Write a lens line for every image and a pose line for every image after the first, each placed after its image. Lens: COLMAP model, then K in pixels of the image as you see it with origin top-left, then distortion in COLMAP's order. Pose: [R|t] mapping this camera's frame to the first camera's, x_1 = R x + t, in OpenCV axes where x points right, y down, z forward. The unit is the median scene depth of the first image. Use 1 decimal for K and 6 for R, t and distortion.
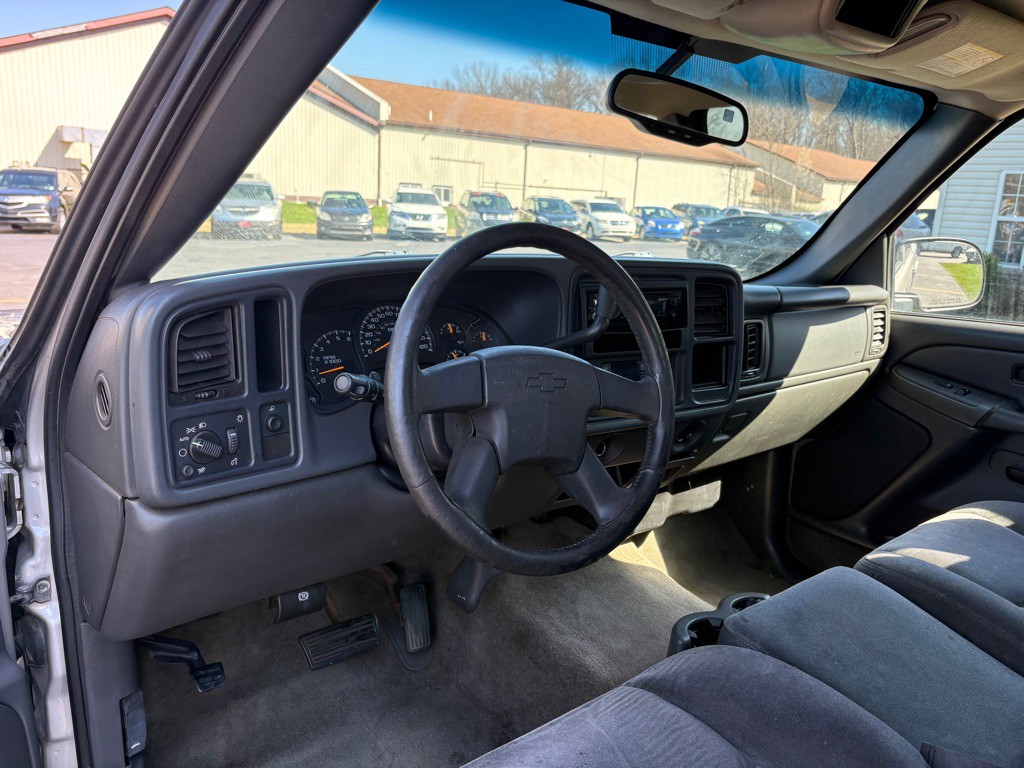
lens RADIAL K [[804.6, 0, 511.2], [0, 804.6, 366.2], [0, 0, 1]] dist [0.006725, 0.004487]
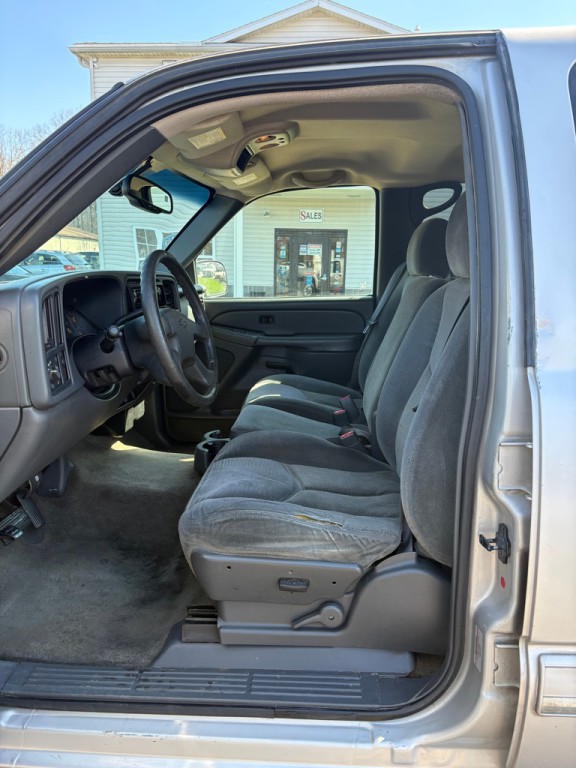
lens RADIAL K [[614.9, 0, 291.4], [0, 614.9, 387.4], [0, 0, 1]] dist [0.005251, 0.051644]
pose [[0.672684, -0.184906, 0.716453, -0.605917], [0.171357, 0.980880, 0.092262, 0.054263], [-0.719814, 0.060706, 0.691507, -0.222489]]
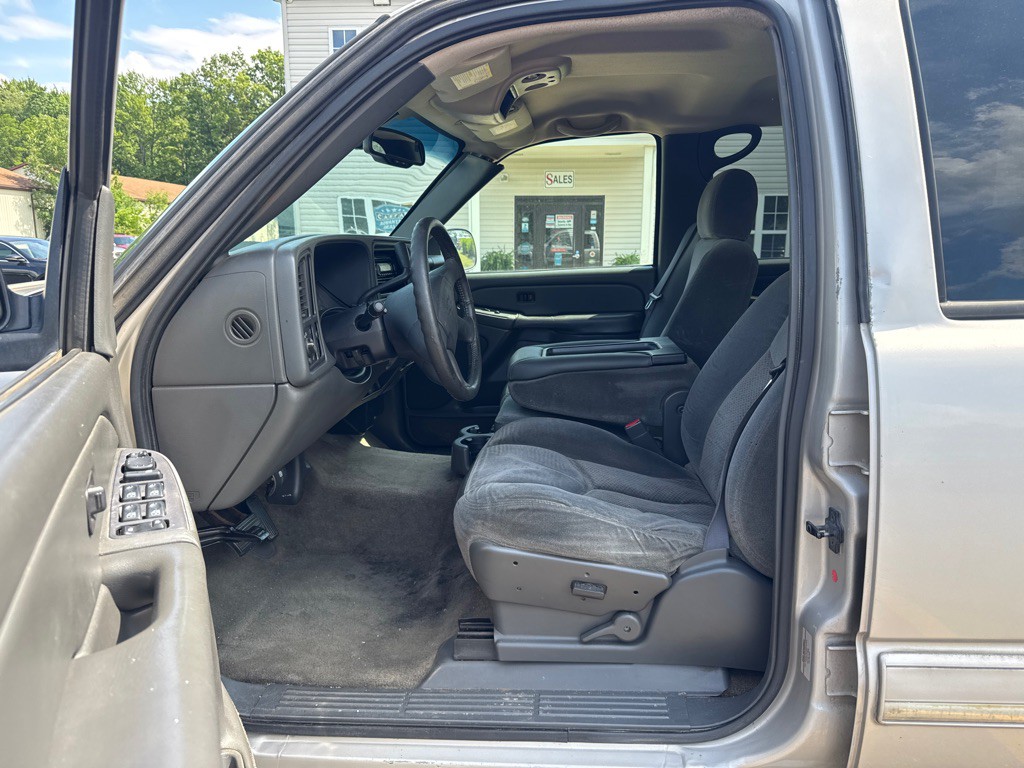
lens RADIAL K [[773.7, 0, 517.7], [0, 773.7, 385.6], [0, 0, 1]] dist [0.045291, -0.042974]
pose [[0.683272, -0.183320, 0.706777, -0.711880], [0.186735, 0.979652, 0.073572, 0.081381], [-0.705882, 0.081710, 0.703601, -0.233080]]
